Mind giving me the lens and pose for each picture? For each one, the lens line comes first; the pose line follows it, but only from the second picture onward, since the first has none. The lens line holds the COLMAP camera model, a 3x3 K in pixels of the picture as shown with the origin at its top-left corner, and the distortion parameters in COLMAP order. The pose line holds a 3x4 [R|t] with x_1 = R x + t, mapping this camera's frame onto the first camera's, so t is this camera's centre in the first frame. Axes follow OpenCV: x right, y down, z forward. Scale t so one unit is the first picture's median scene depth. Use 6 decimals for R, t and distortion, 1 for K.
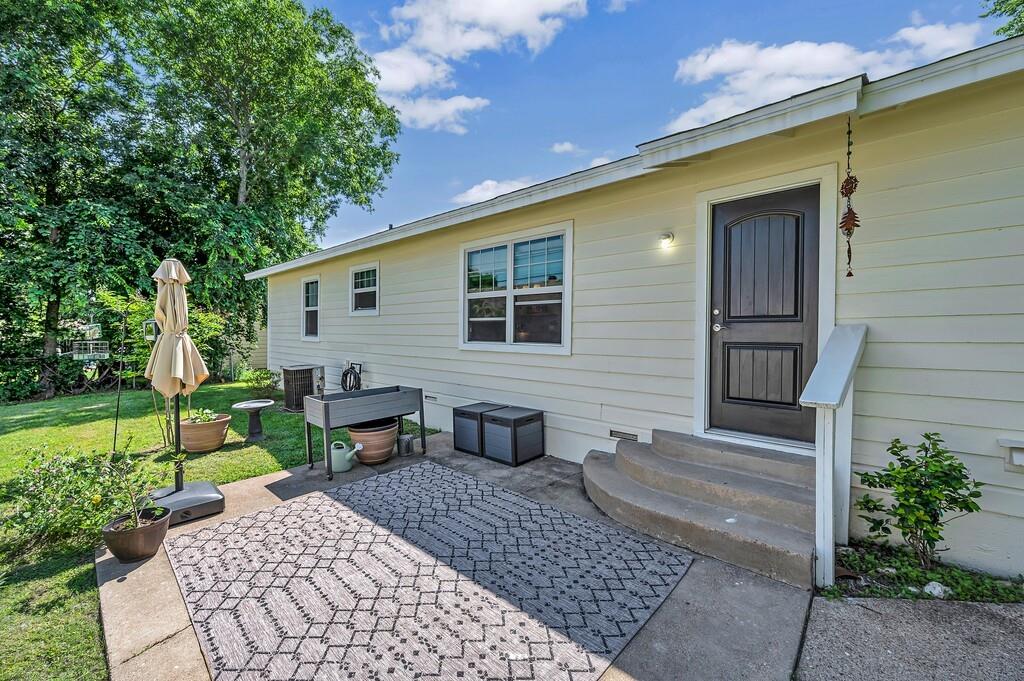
lens RADIAL K [[401.8, 0, 512.0], [0, 401.8, 340.5], [0, 0, 1]] dist [-0.002609, 0.000002]
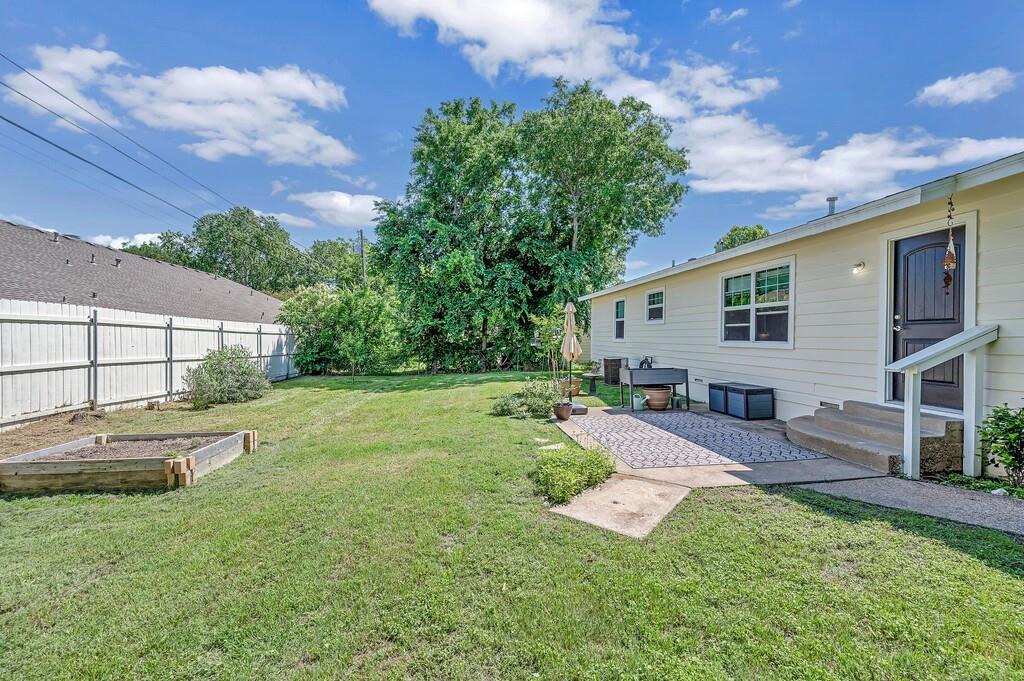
lens RADIAL K [[401.8, 0, 512.0], [0, 401.8, 340.5], [0, 0, 1]] dist [-0.002609, 0.000002]
pose [[0.758745, 0.004079, -0.651375, 0.289960], [-0.014128, 0.999848, -0.010196, 0.031452], [0.651234, 0.016939, 0.758688, -0.676230]]
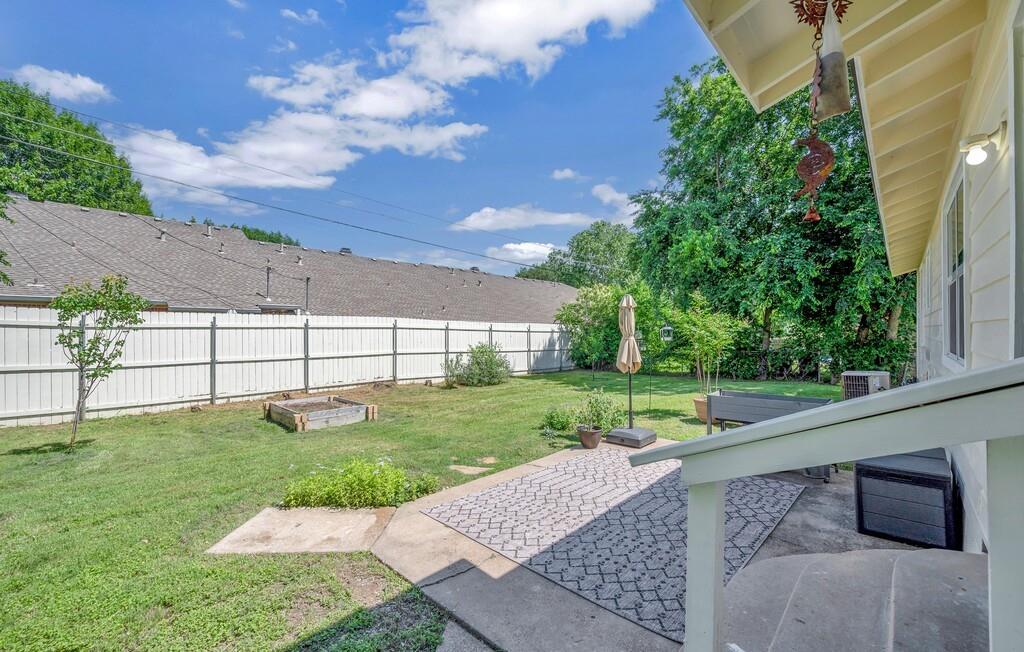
lens RADIAL K [[413.9, 0, 512.0], [0, 413.9, 326.0], [0, 0, 1]] dist [-0.000875, -0.000064]
pose [[-0.023341, -0.016068, -0.999598, 0.655187], [-0.017336, 0.999727, -0.015665, -0.018310], [0.999577, 0.016963, -0.023613, 0.362255]]
